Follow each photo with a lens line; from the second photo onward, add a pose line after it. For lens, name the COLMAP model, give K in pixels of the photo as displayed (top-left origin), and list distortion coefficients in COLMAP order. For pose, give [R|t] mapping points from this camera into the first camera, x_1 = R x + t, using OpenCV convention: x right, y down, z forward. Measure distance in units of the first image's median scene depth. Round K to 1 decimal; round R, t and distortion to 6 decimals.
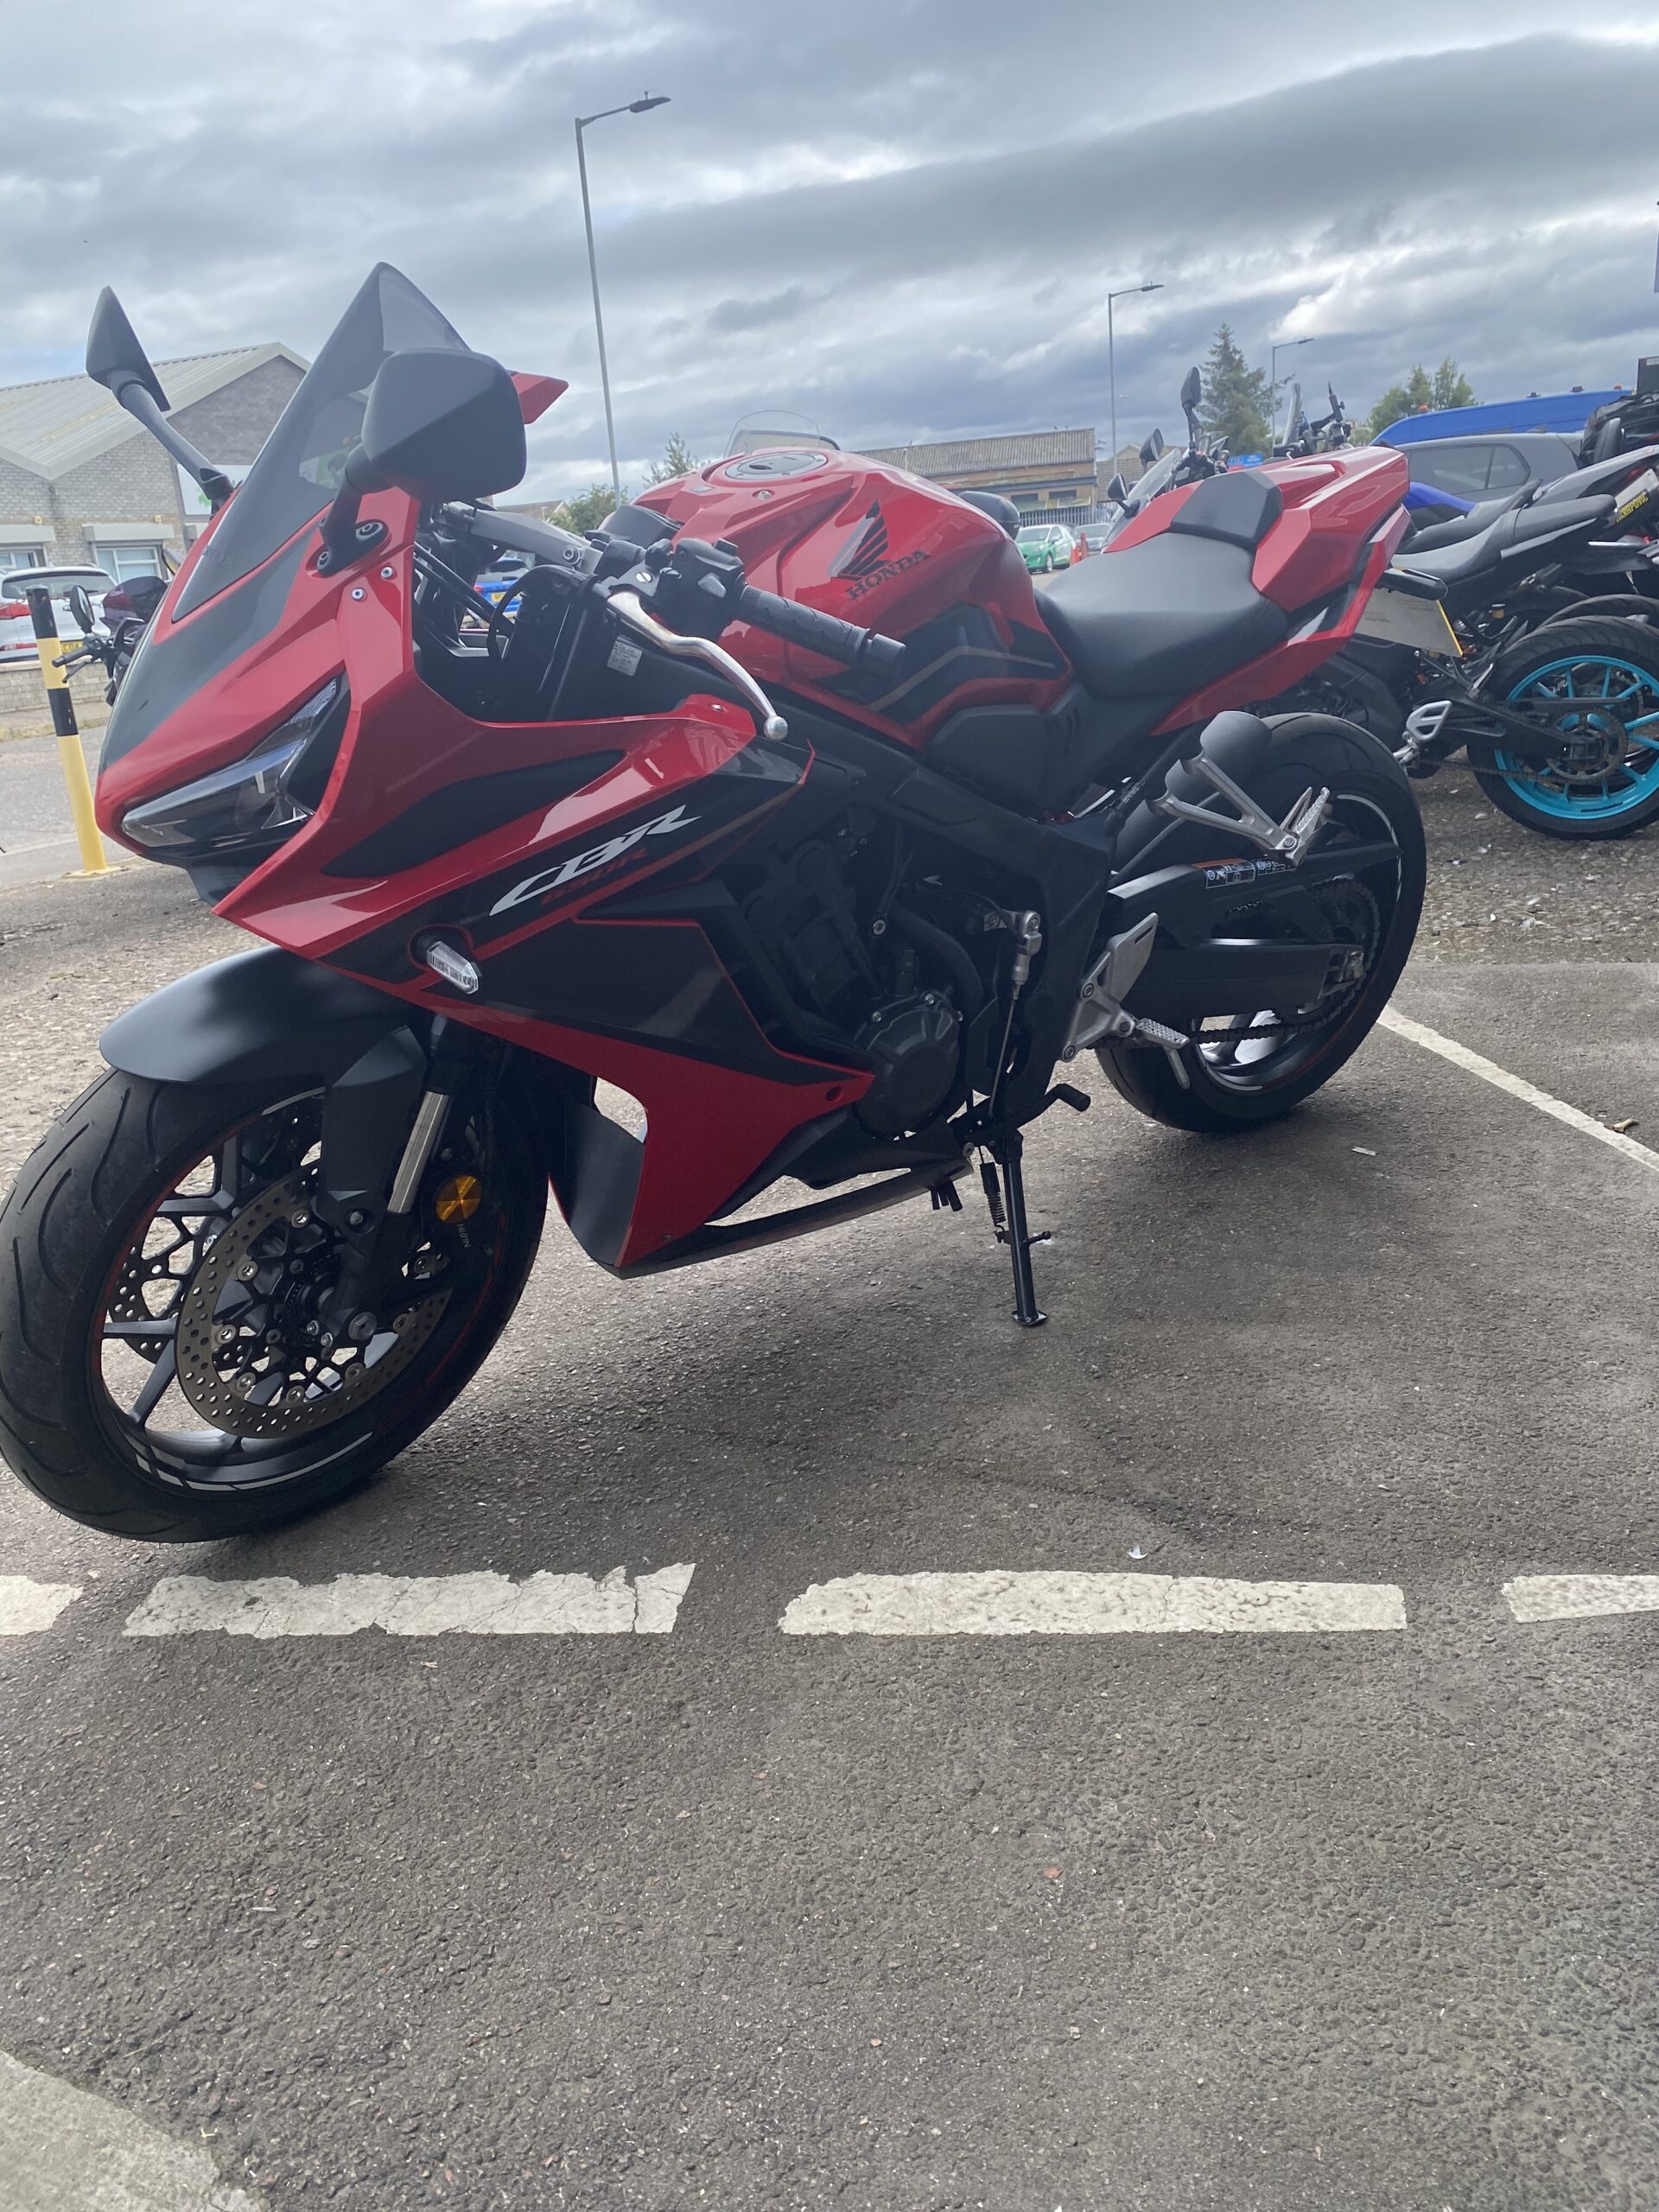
lens RADIAL K [[1687.5, 0, 847.0], [0, 1687.5, 1094.4], [0, 0, 1]] dist [0.009782, -0.001504]
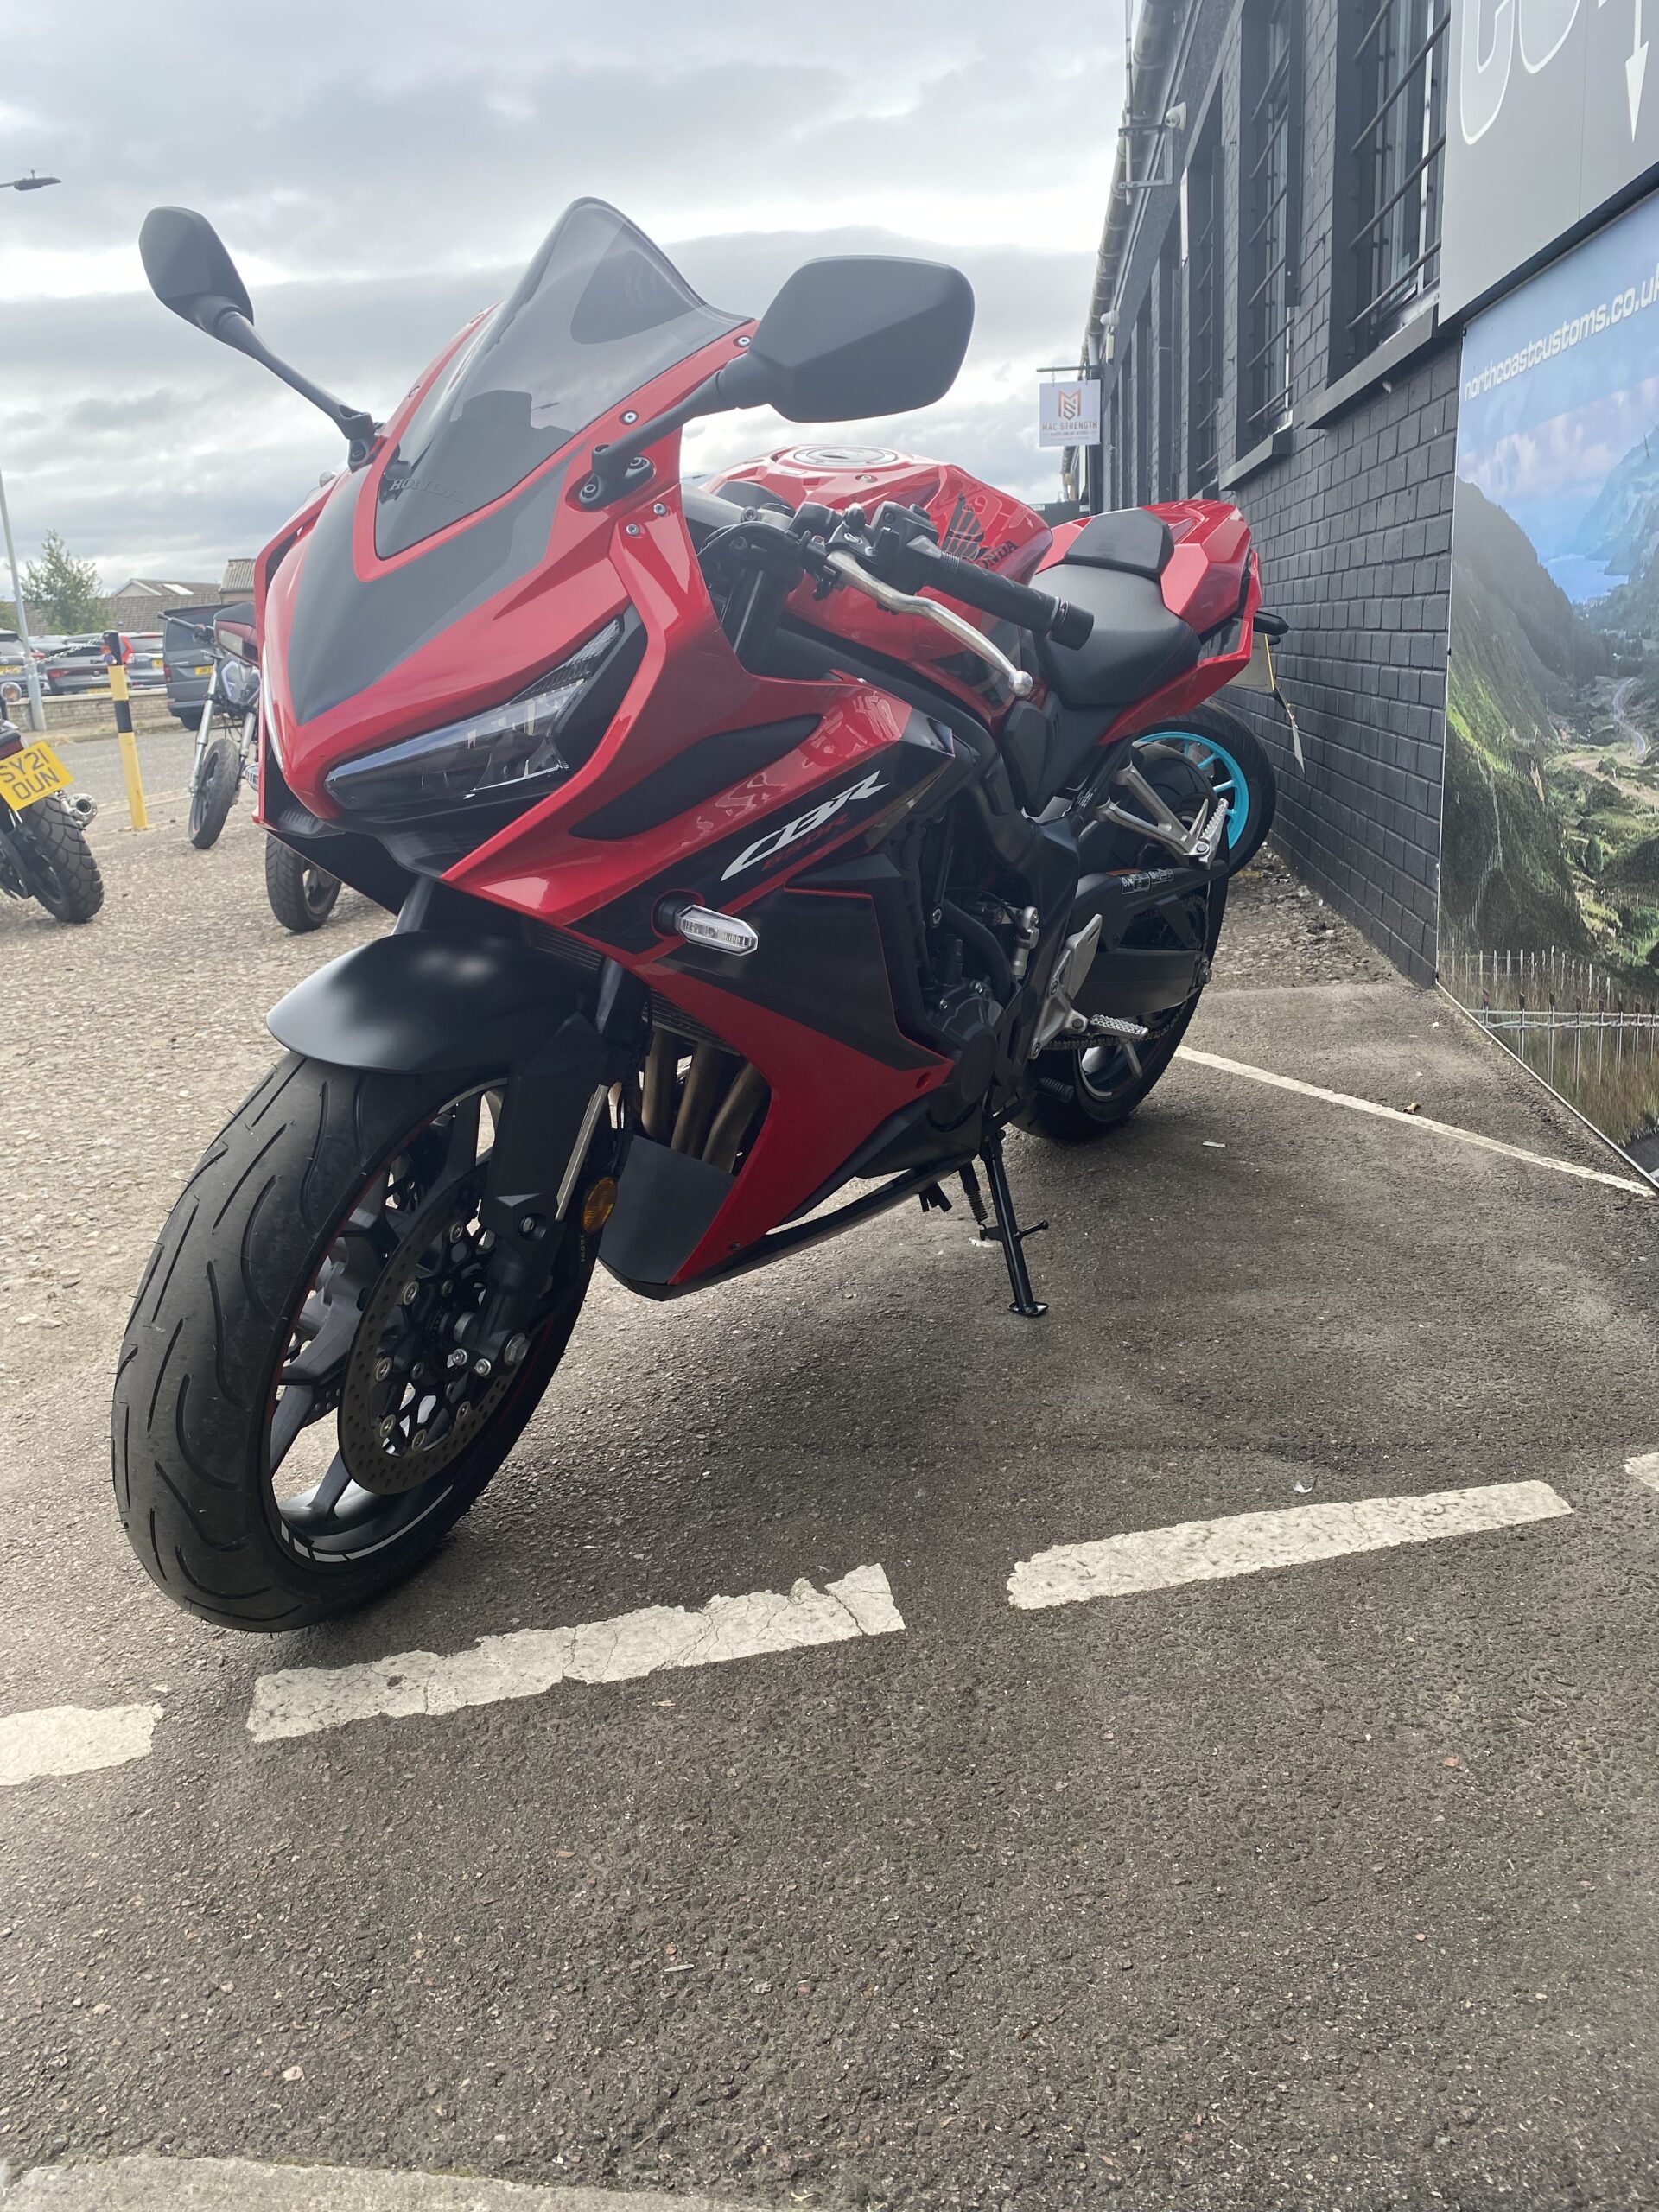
lens RADIAL K [[1688.4, 0, 800.6], [0, 1688.4, 1097.2], [0, 0, 1]] dist [0.007319, 0.000396]
pose [[0.949146, -0.053116, 0.310324, -0.431960], [0.072770, 0.995987, -0.052098, 0.062743], [-0.306311, 0.072031, 0.949202, 0.086229]]
